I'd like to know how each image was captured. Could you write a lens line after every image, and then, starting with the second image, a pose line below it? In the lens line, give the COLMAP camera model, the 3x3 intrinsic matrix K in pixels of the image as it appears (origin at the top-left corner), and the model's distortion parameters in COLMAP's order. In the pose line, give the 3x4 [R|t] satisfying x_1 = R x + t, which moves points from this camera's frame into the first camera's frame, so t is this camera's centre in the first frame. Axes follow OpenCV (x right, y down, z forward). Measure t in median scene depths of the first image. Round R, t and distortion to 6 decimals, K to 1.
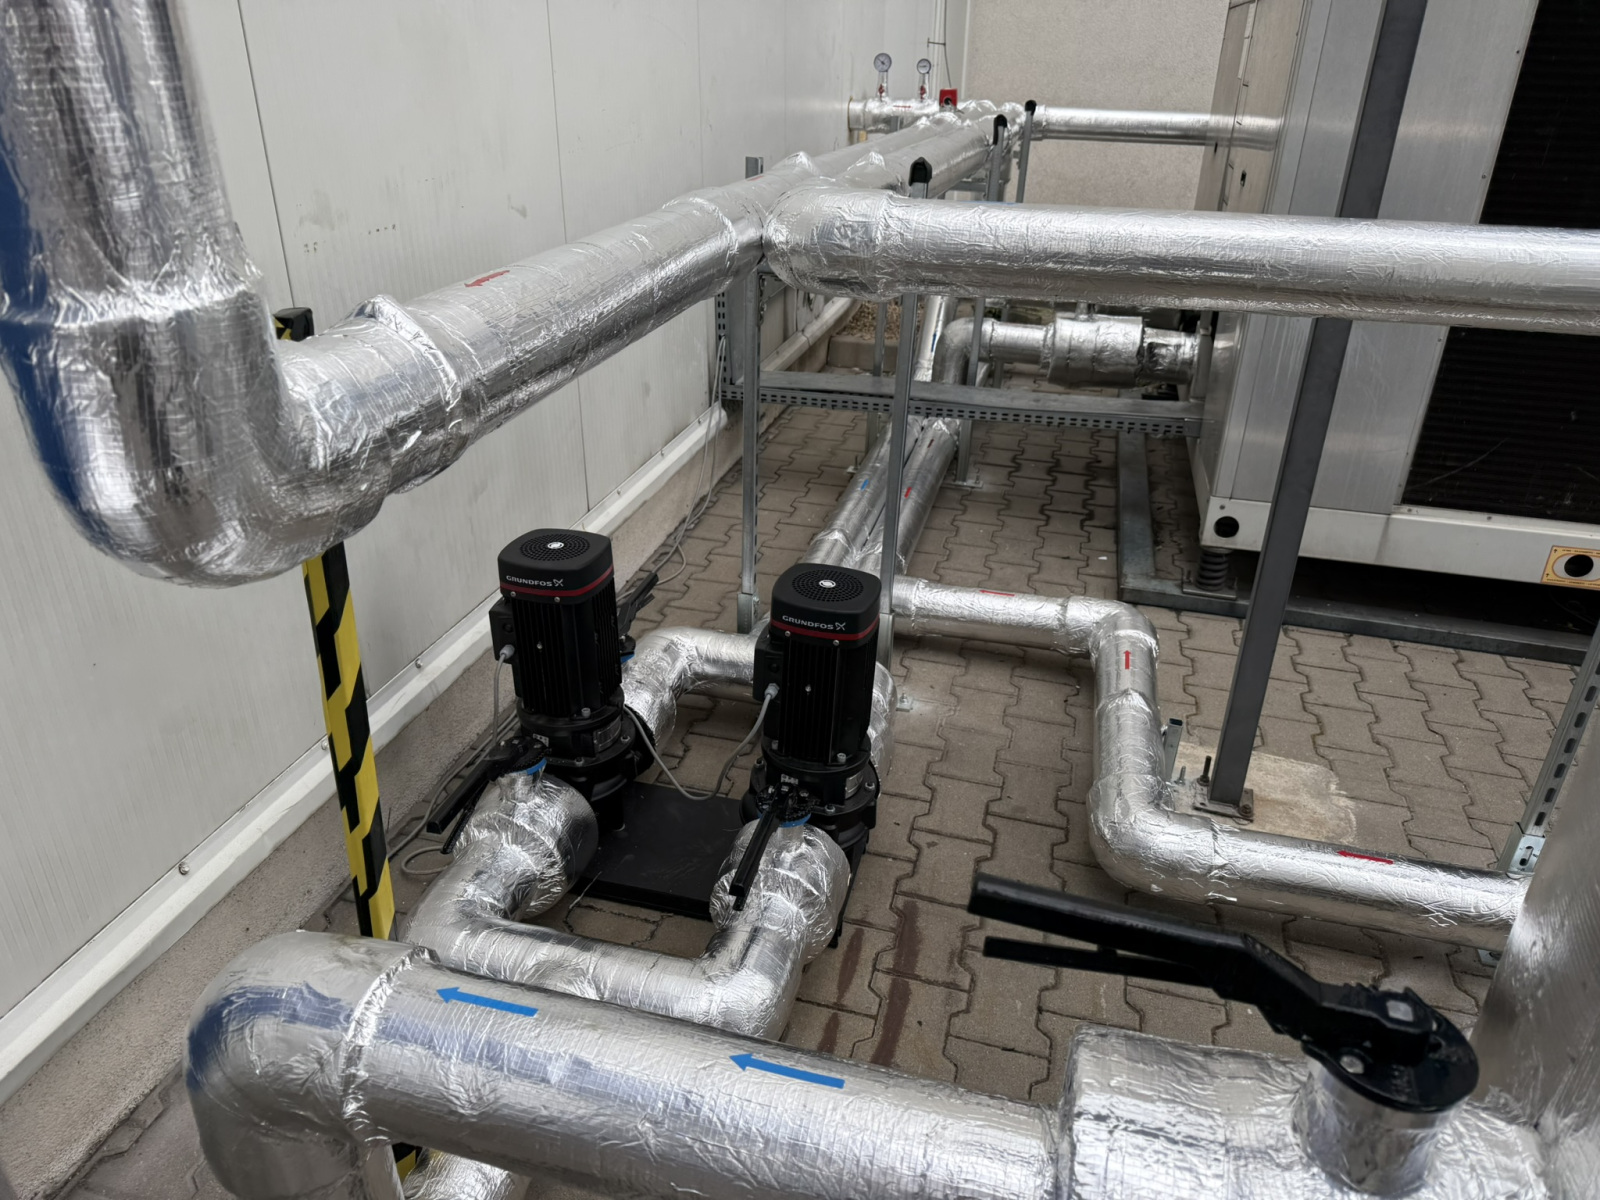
lens RADIAL K [[1127.4, 0, 790.9], [0, 1127.4, 605.9], [0, 0, 1]] dist [0.050197, -0.063946]
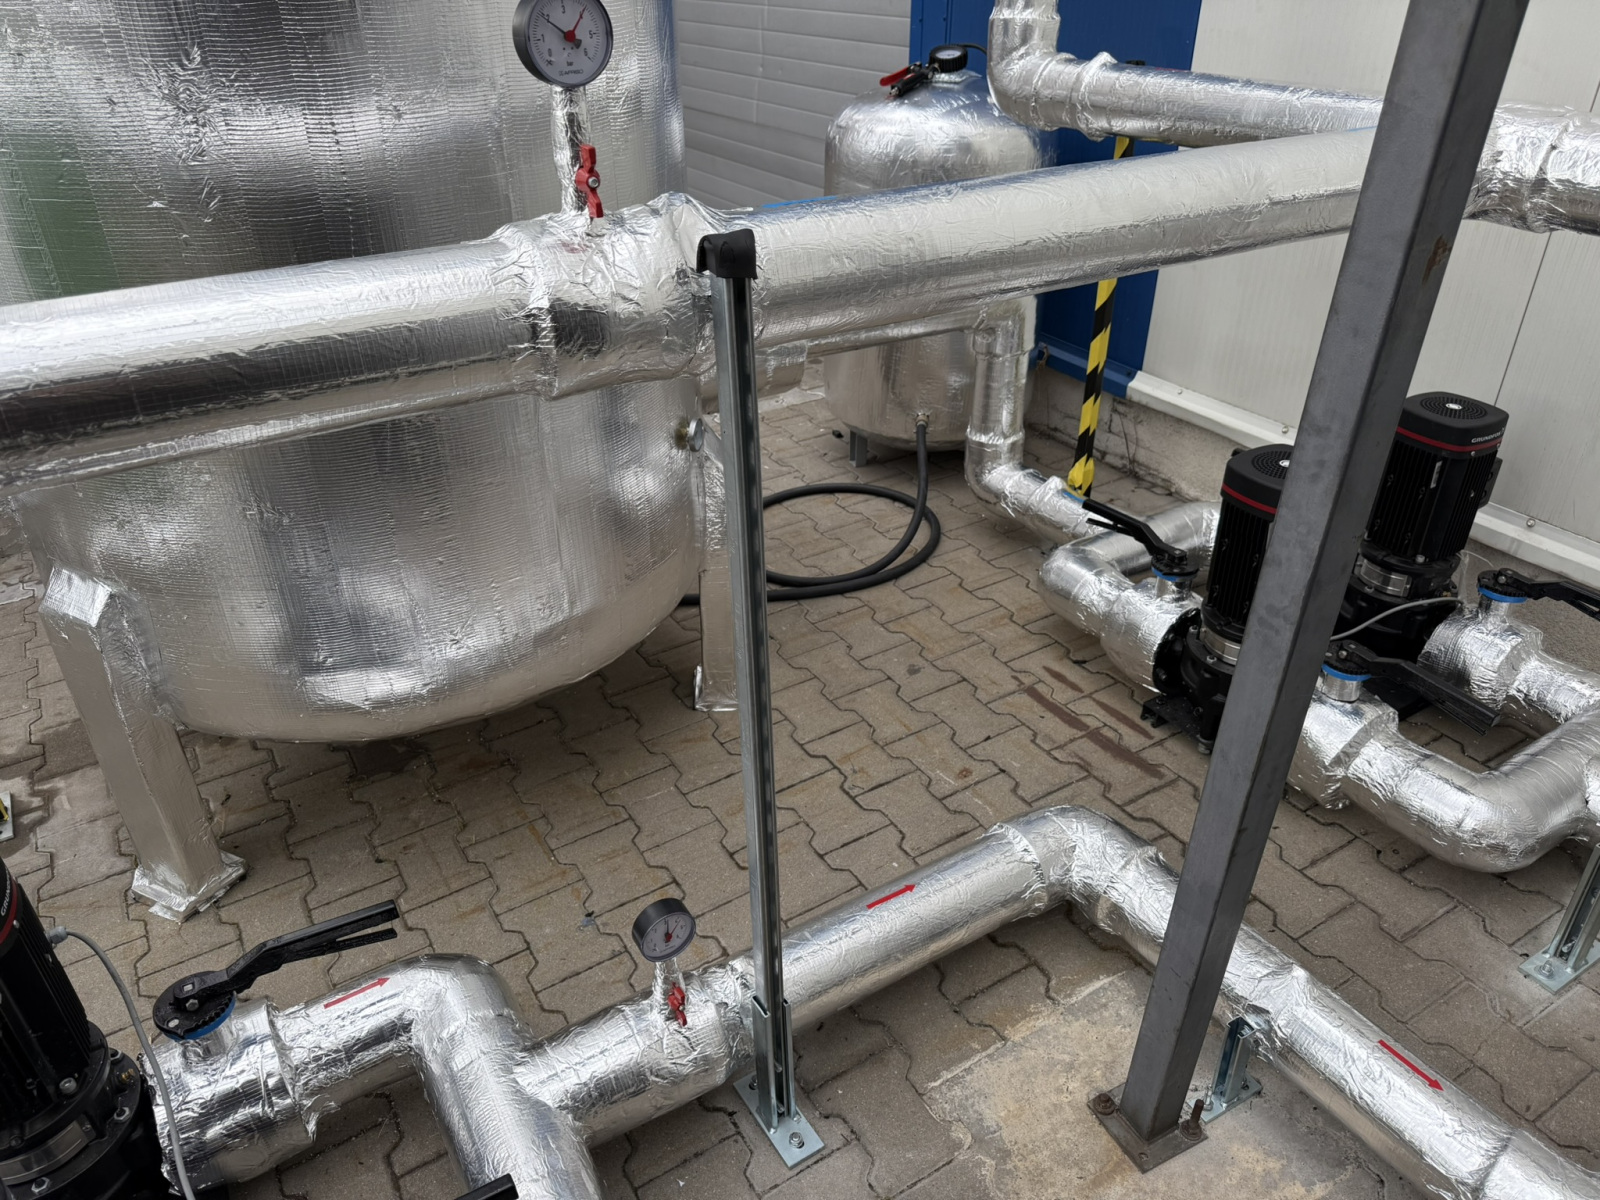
lens RADIAL K [[1127.4, 0, 794.3], [0, 1127.4, 604.9], [0, 0, 1]] dist [0.050197, -0.063946]
pose [[-0.690489, 0.362658, -0.625863, 0.944049], [-0.322496, 0.620141, 0.715138, -0.487114], [0.647473, 0.695633, -0.311245, 0.979061]]
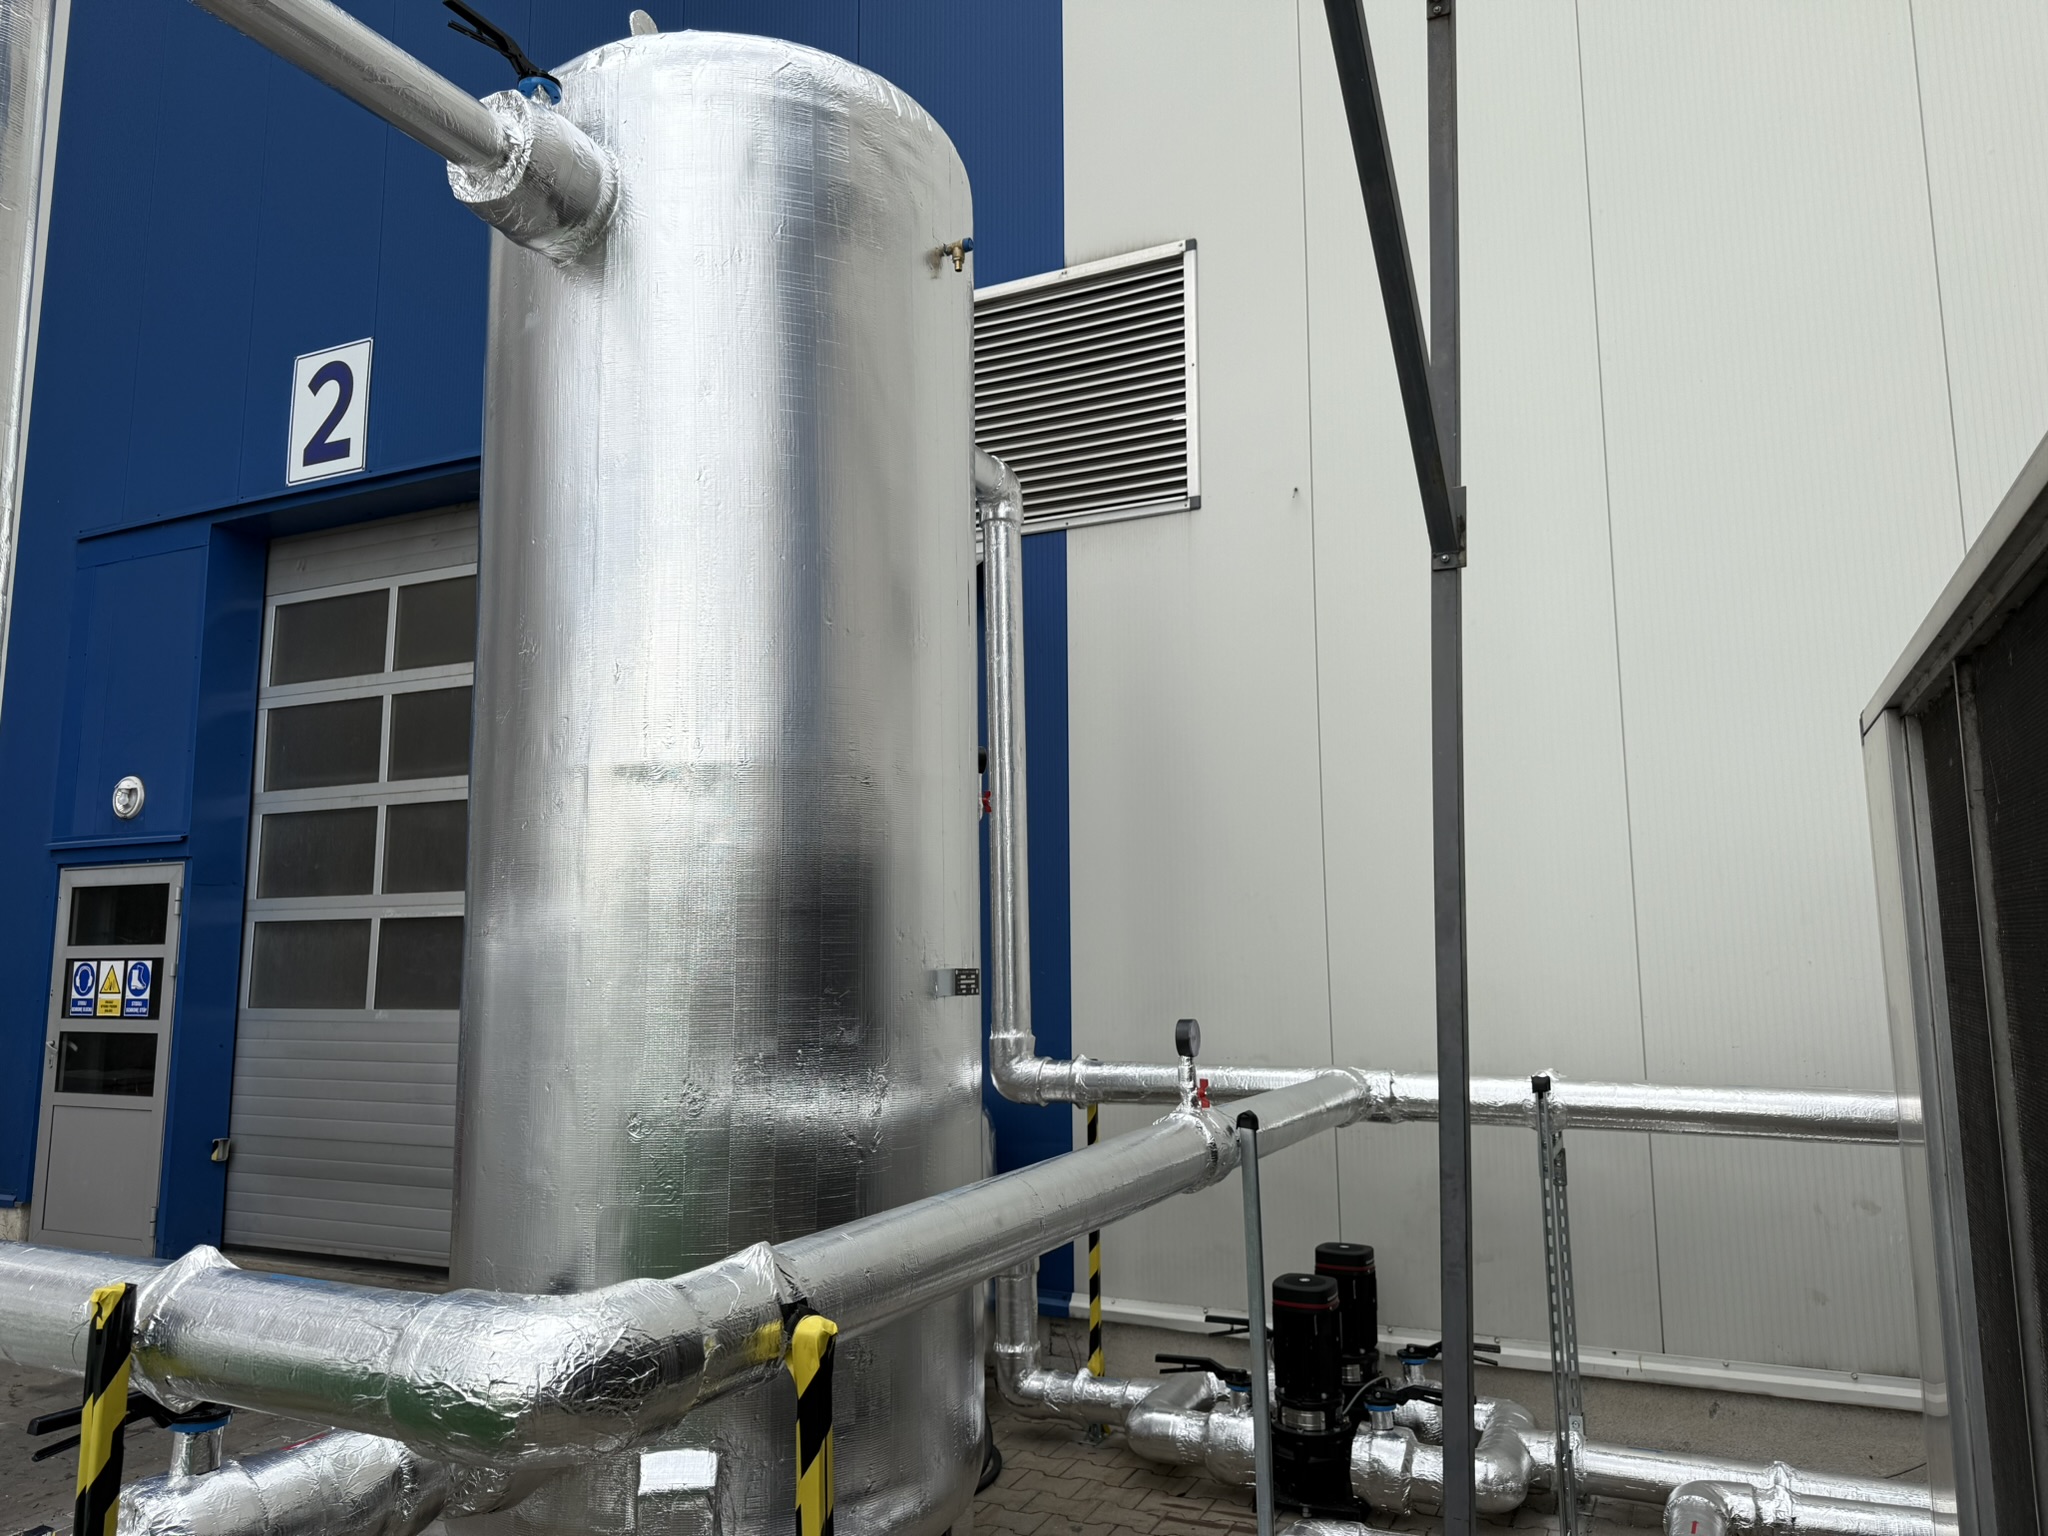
lens RADIAL K [[1443.0, 0, 1012.8], [0, 1443.0, 753.1], [0, 0, 1]] dist [0.050197, -0.063946]
pose [[-0.188114, -0.150651, -0.970524, 2.116895], [-0.431373, 0.900424, -0.056158, -0.376674], [0.882344, 0.408094, -0.234369, 0.690477]]
